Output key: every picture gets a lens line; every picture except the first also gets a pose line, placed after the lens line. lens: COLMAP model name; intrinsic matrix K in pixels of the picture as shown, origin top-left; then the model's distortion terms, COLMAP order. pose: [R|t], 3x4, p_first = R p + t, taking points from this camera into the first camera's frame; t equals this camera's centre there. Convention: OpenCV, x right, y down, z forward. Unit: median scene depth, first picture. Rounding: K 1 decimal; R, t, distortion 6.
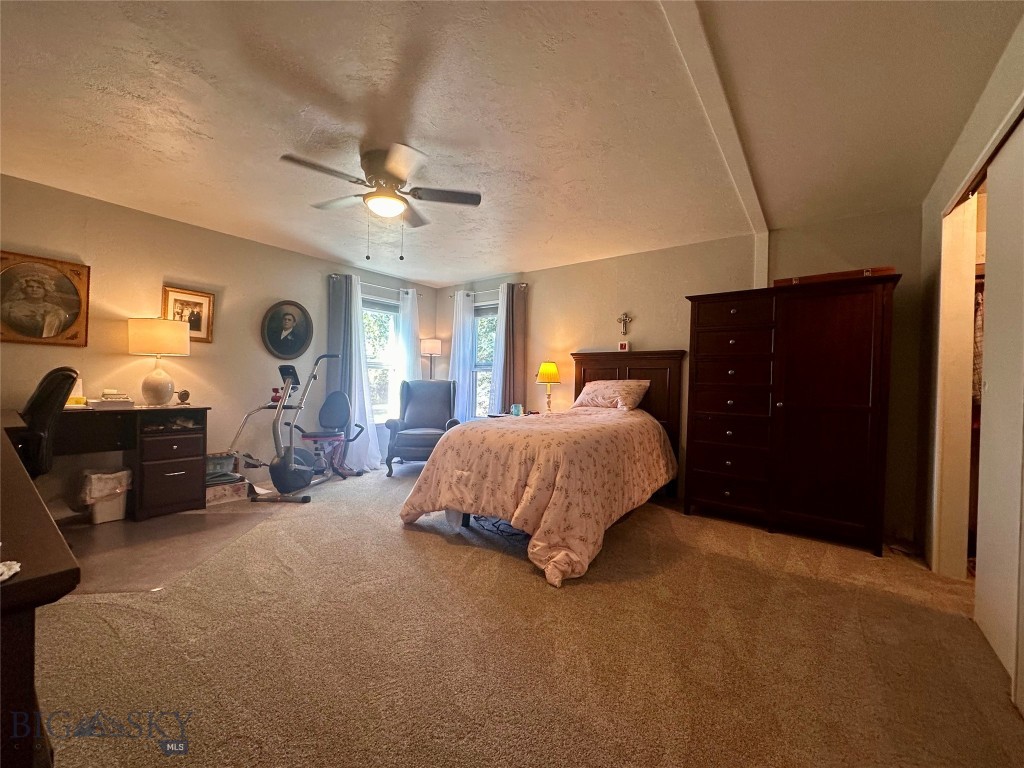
lens RADIAL K [[413.6, 0, 512.3], [0, 413.6, 382.2], [0, 0, 1]] dist [-0.001687, -0.000237]
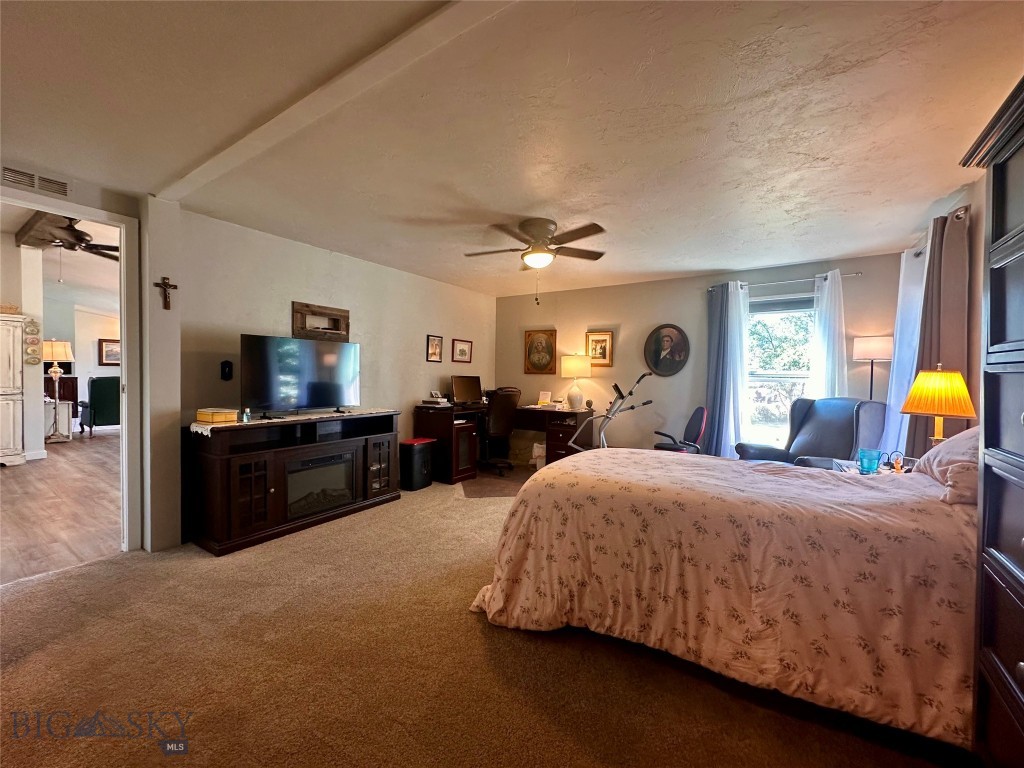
lens RADIAL K [[413.6, 0, 514.0], [0, 413.6, 383.8], [0, 0, 1]] dist [-0.001687, -0.000237]
pose [[0.057433, 0.001244, -0.998349, 0.660312], [-0.007381, 0.999972, 0.000821, -0.037278], [0.998322, 0.007322, 0.057440, 0.606530]]
